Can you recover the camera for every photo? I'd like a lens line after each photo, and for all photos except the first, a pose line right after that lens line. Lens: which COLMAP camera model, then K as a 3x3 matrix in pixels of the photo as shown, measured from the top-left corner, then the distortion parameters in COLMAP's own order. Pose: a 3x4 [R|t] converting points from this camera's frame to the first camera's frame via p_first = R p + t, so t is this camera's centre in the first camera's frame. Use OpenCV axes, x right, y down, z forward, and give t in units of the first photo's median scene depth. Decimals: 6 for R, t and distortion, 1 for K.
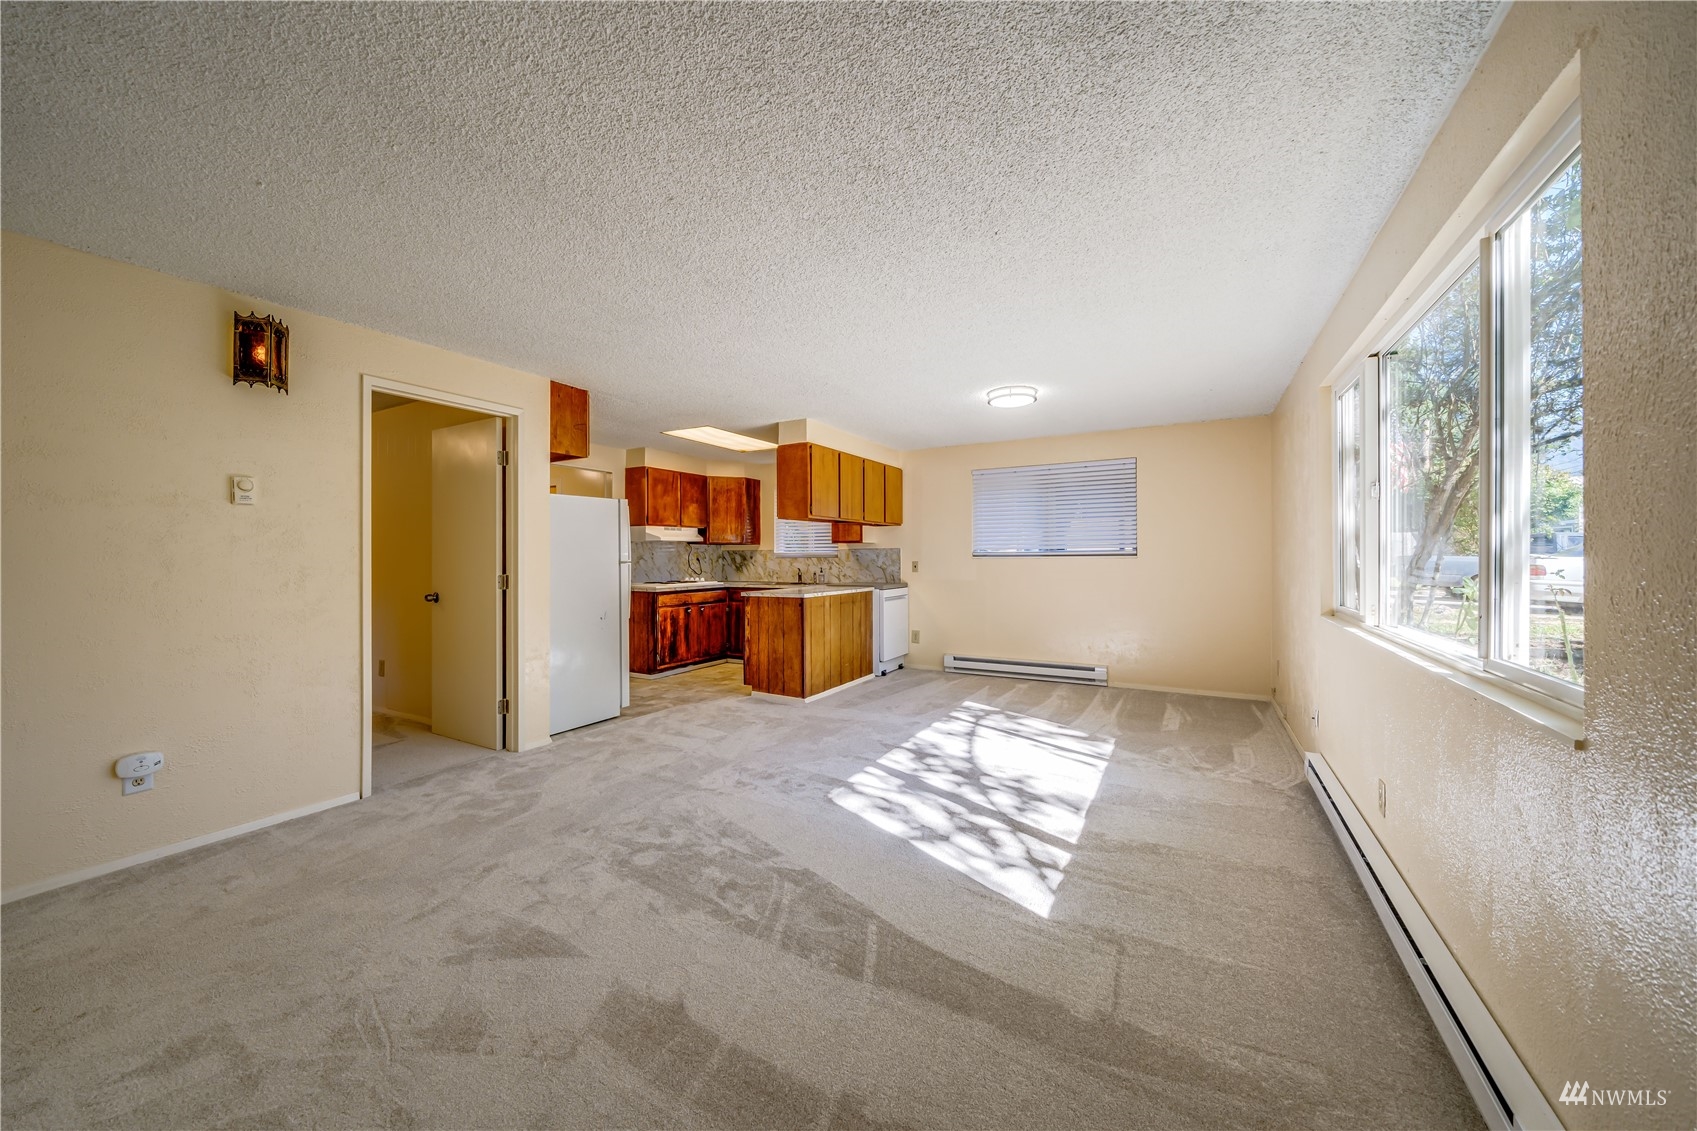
lens RADIAL K [[634.0, 0, 837.2], [0, 634.0, 552.3], [0, 0, 1]] dist [0.000055, 0.000175]
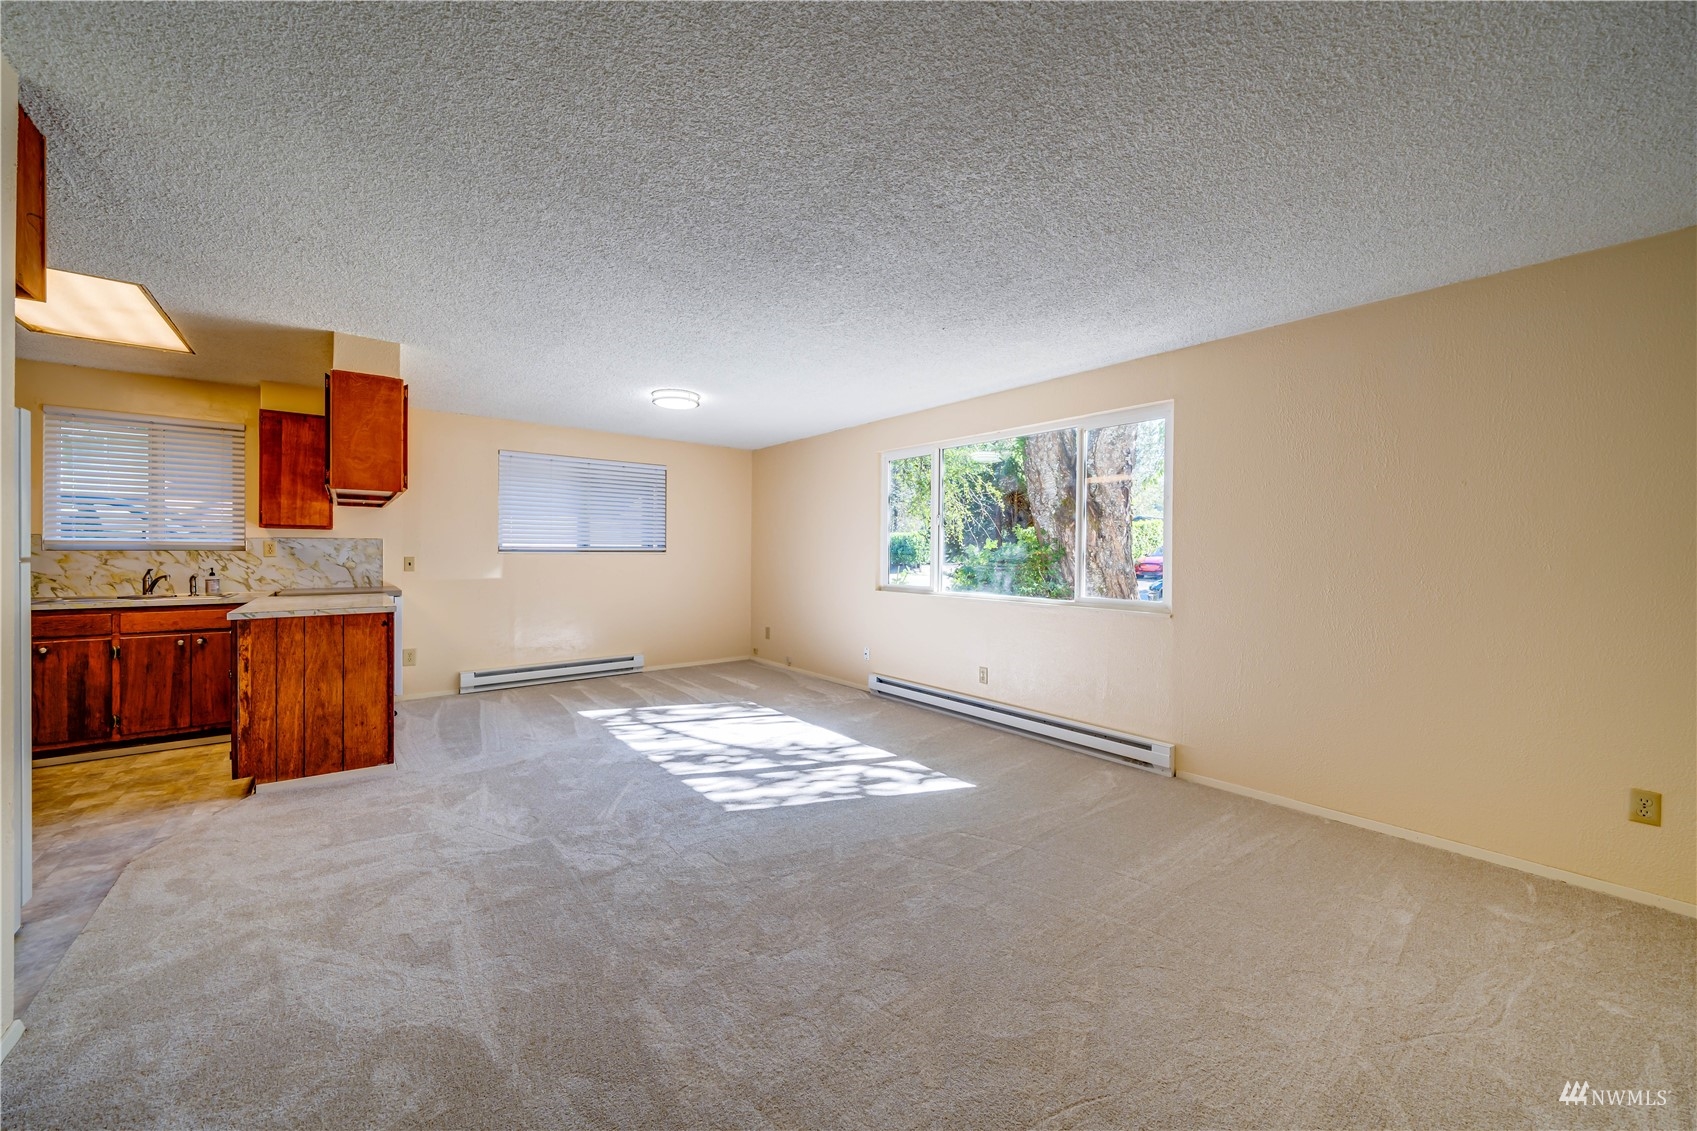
lens RADIAL K [[634.0, 0, 865.9], [0, 634.0, 555.3], [0, 0, 1]] dist [0.000055, 0.000175]
pose [[0.356883, 0.001896, 0.934147, -0.383378], [-0.014607, 0.999887, 0.003551, 0.002085], [-0.934035, -0.014912, 0.356870, 0.233012]]
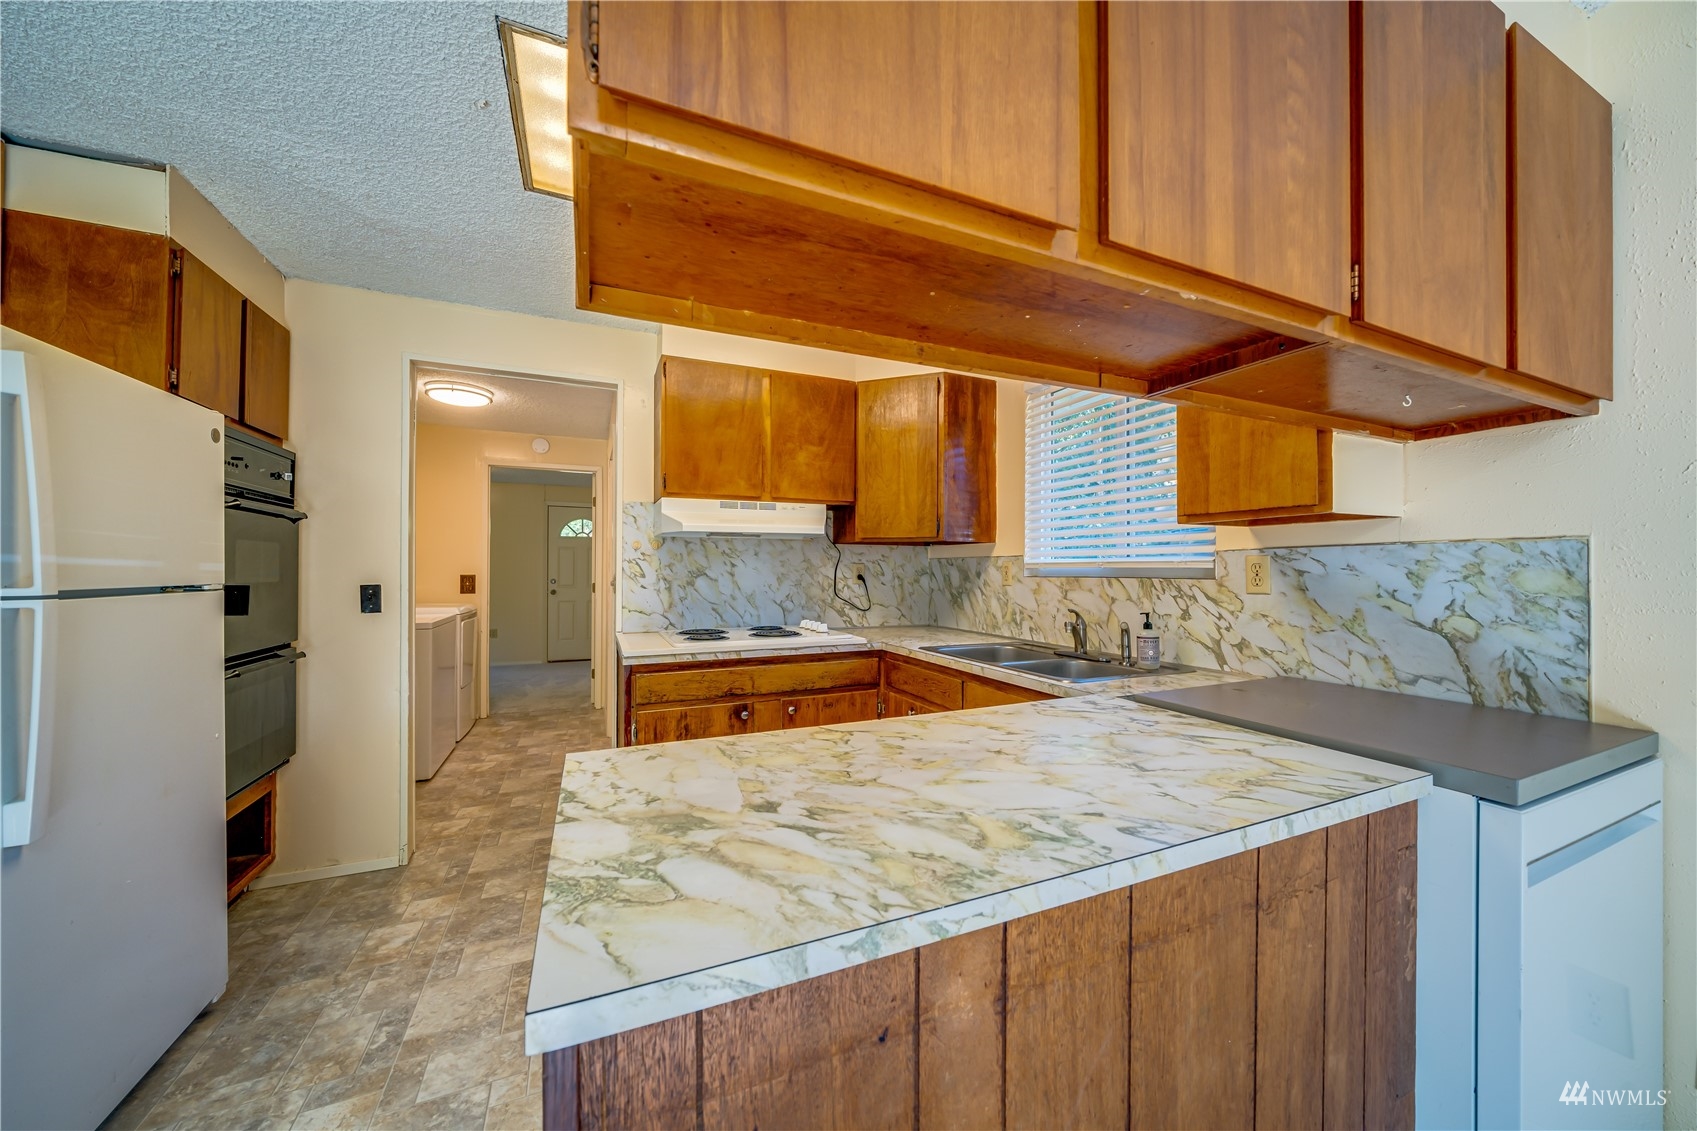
lens RADIAL K [[581.2, 0, 838.4], [0, 581.2, 572.9], [0, 0, 1]] dist [-0.006780, 0.000456]
pose [[0.799962, 0.008628, -0.599989, 0.023657], [-0.000850, 0.999912, 0.013246, 0.002703], [0.600050, -0.010086, 0.799899, 0.742755]]
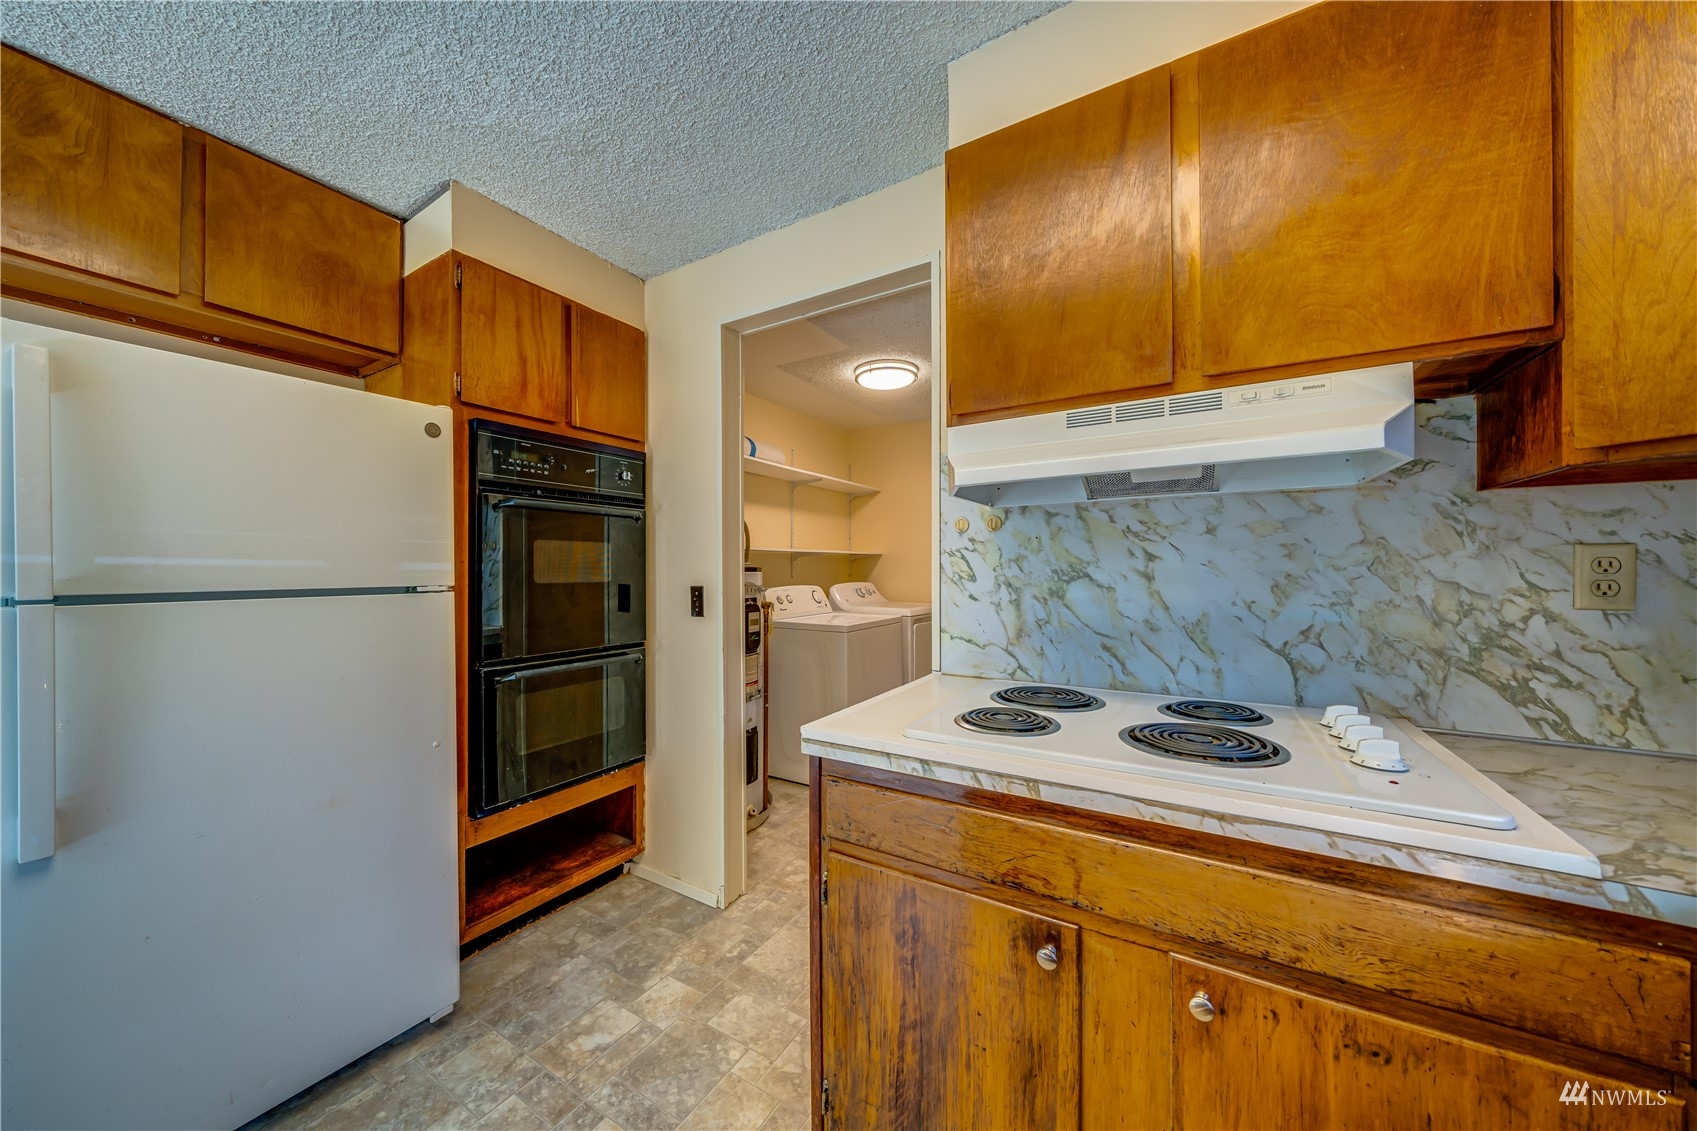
lens RADIAL K [[581.2, 0, 842.8], [0, 581.2, 568.0], [0, 0, 1]] dist [-0.006780, 0.000456]
pose [[-0.019070, 0.005639, -0.999802, -0.099444], [0.011194, 0.999923, 0.005426, 0.004386], [0.999755, -0.011088, -0.019132, 0.944056]]
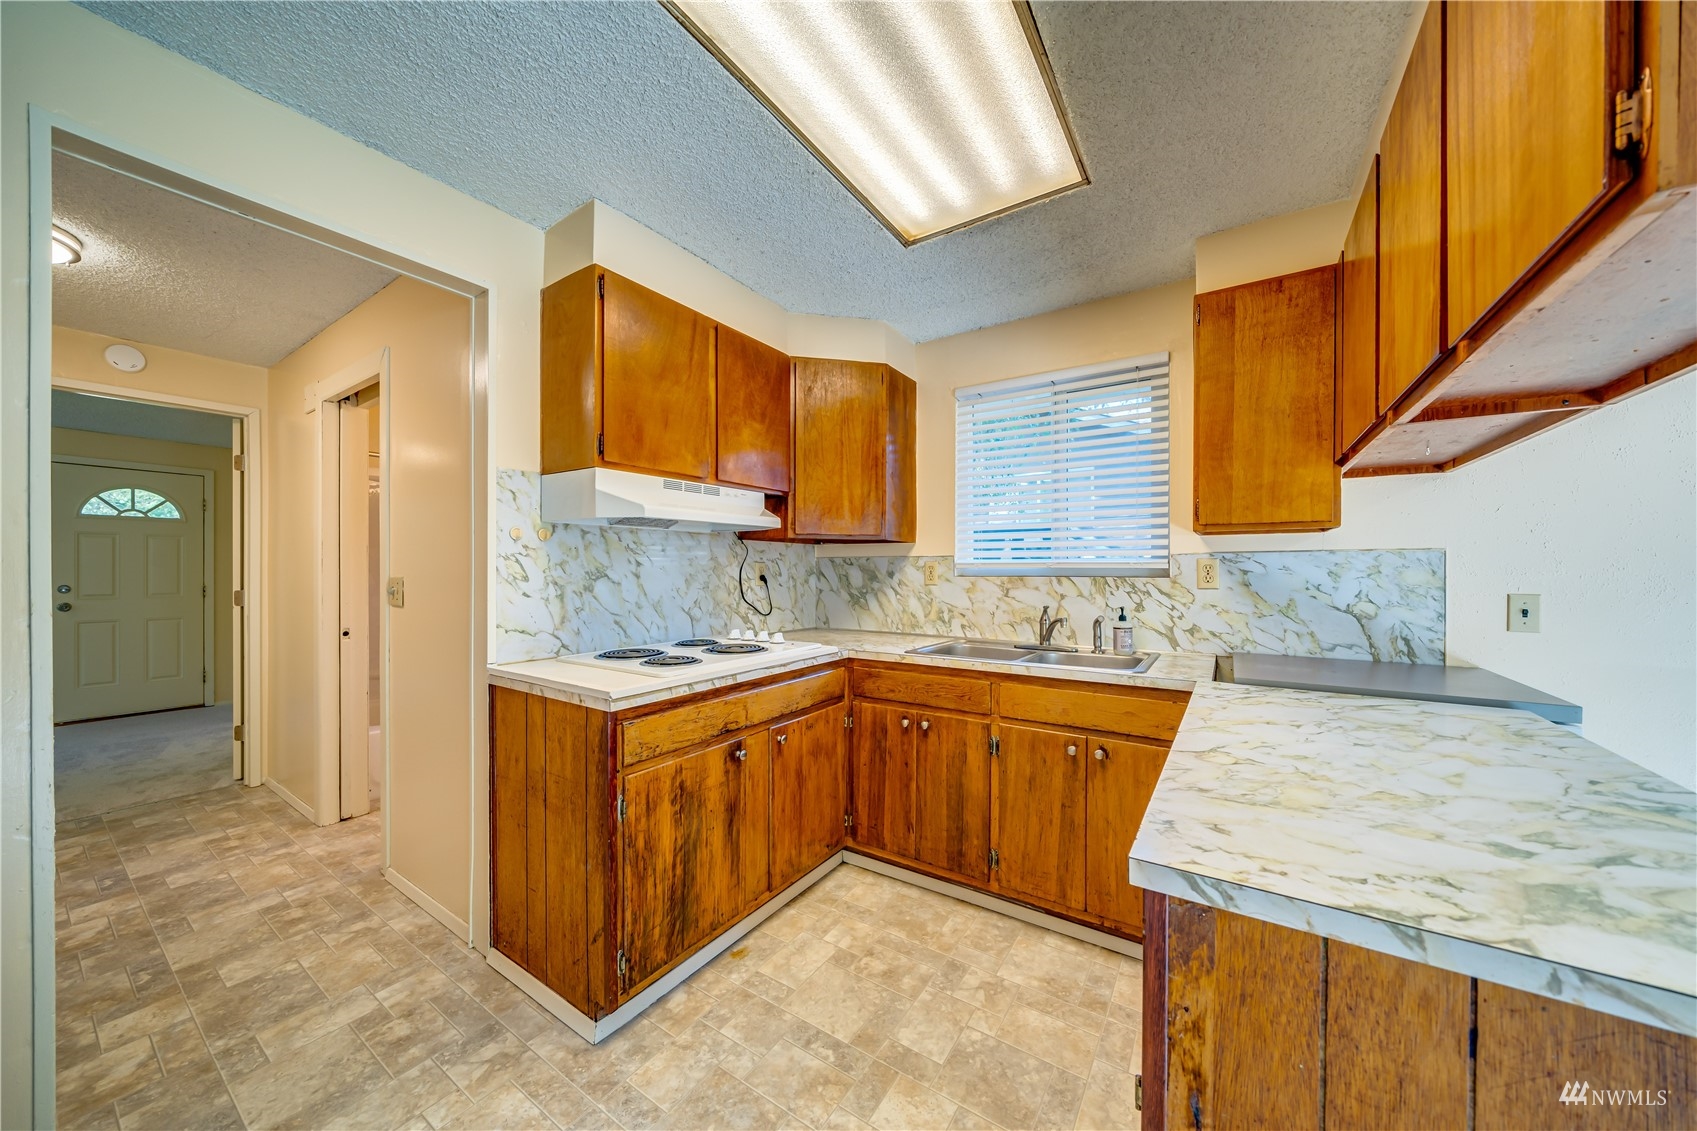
lens RADIAL K [[581.2, 0, 831.5], [0, 581.2, 574.0], [0, 0, 1]] dist [-0.006780, 0.000456]
pose [[0.996590, 0.006082, -0.082294, -0.165491], [-0.004774, 0.999859, 0.016088, 0.002747], [0.082380, -0.015640, 0.996478, 0.719450]]
